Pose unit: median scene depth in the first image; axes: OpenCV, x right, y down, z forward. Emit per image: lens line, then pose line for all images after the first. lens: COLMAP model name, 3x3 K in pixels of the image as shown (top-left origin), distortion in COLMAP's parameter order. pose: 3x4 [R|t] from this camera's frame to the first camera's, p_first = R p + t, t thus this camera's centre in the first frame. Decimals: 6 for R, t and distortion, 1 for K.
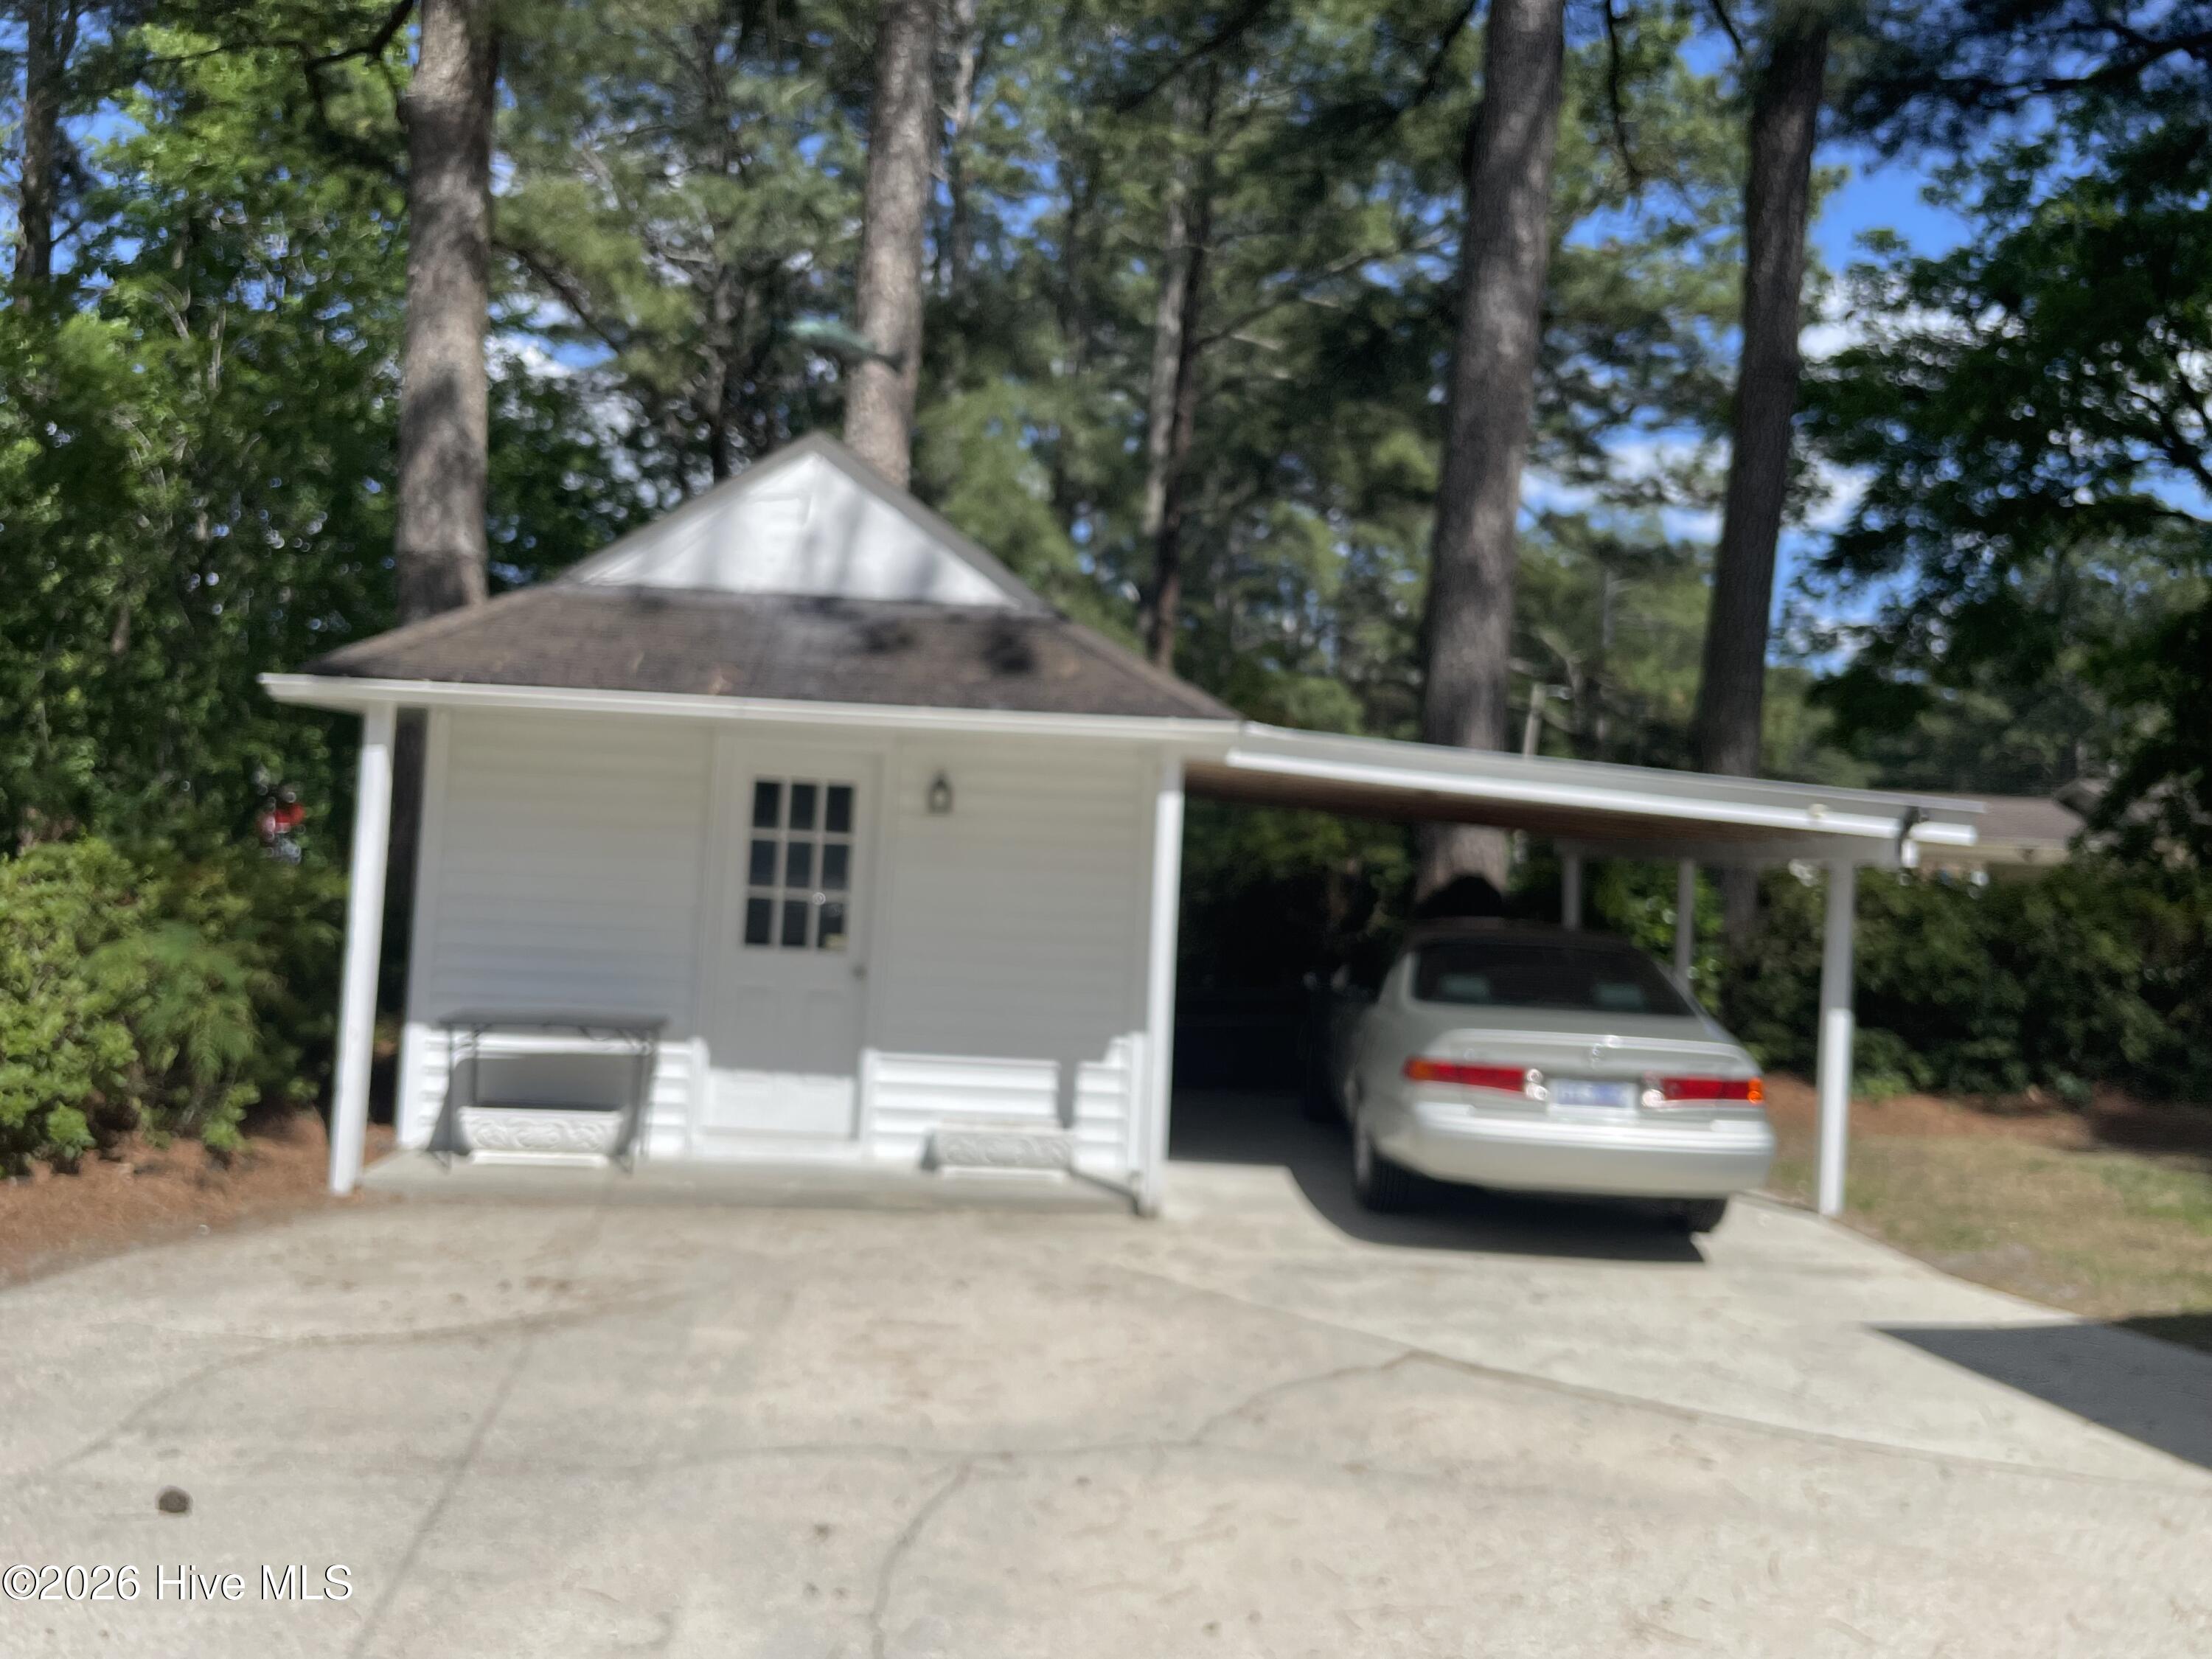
lens RADIAL K [[1649.6, 0, 1103.1], [0, 1649.6, 825.1], [0, 0, 1]] dist [0.005573, -0.008061]
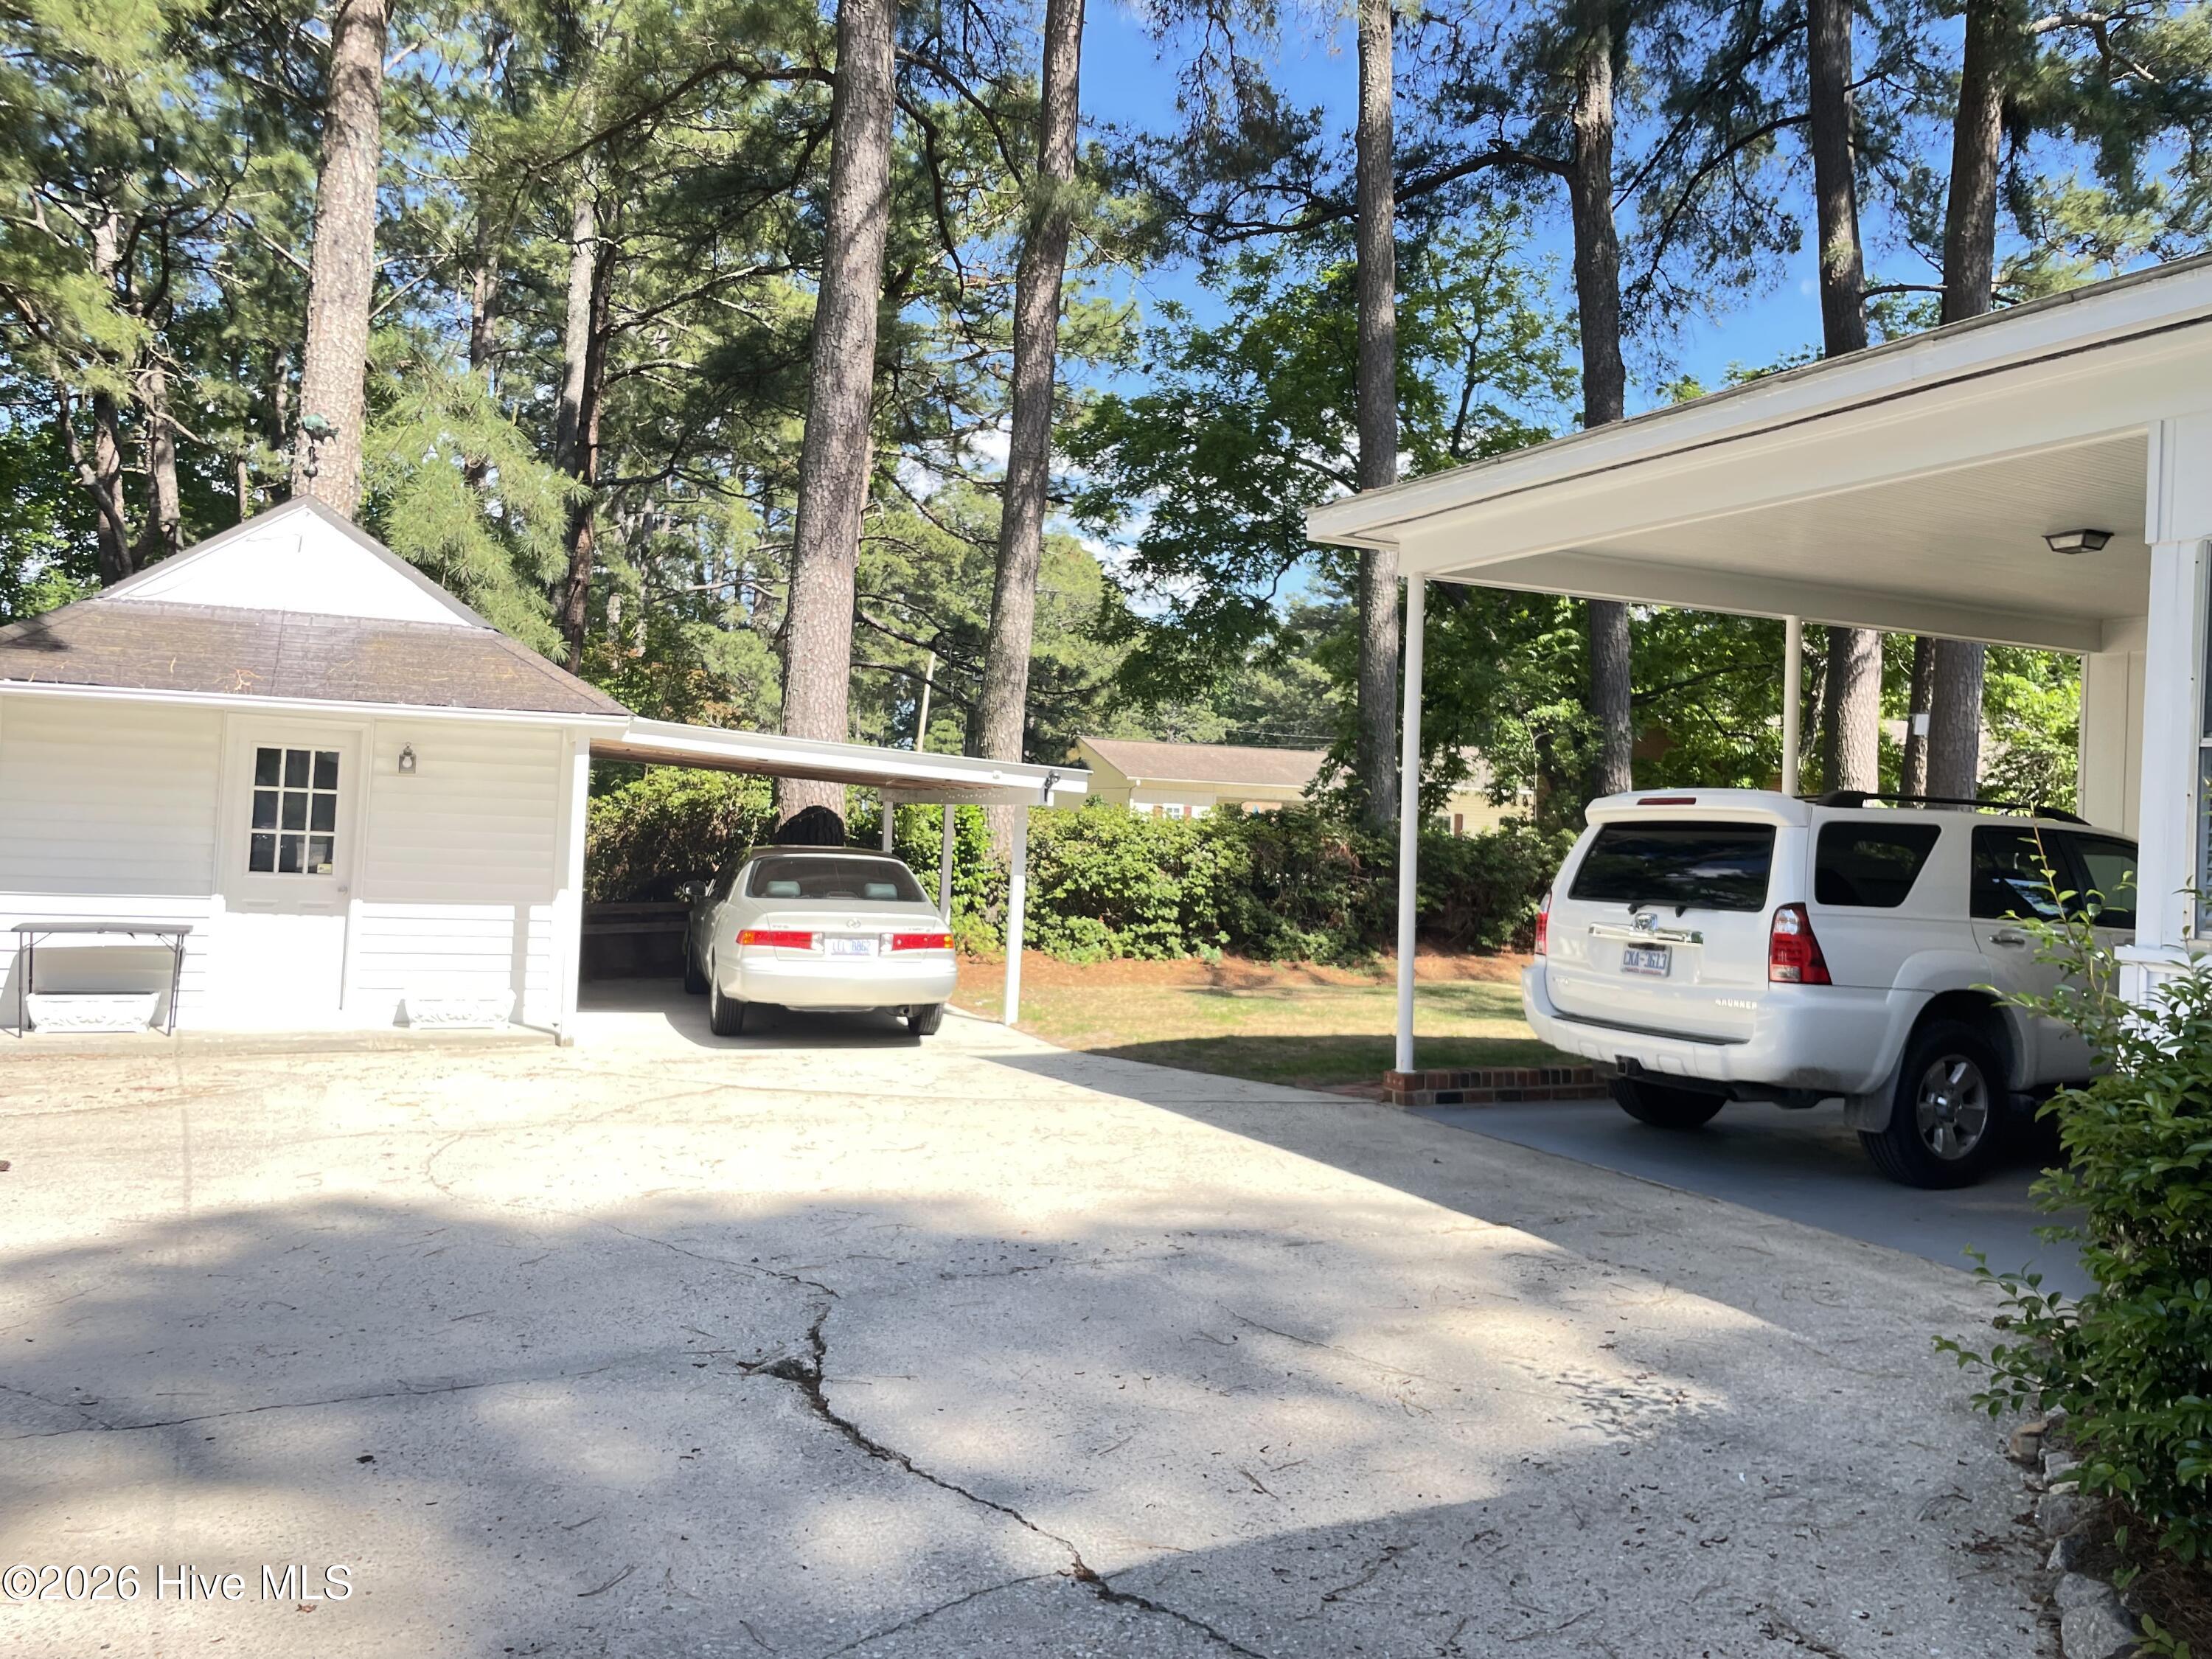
lens RADIAL K [[1649.6, 0, 1107.9], [0, 1649.6, 815.1], [0, 0, 1]] dist [0.005573, -0.008061]
pose [[0.940956, -0.009289, 0.338403, -0.009899], [-0.000243, 0.999605, 0.028116, -0.008590], [-0.338530, -0.026538, 0.940581, -0.386328]]
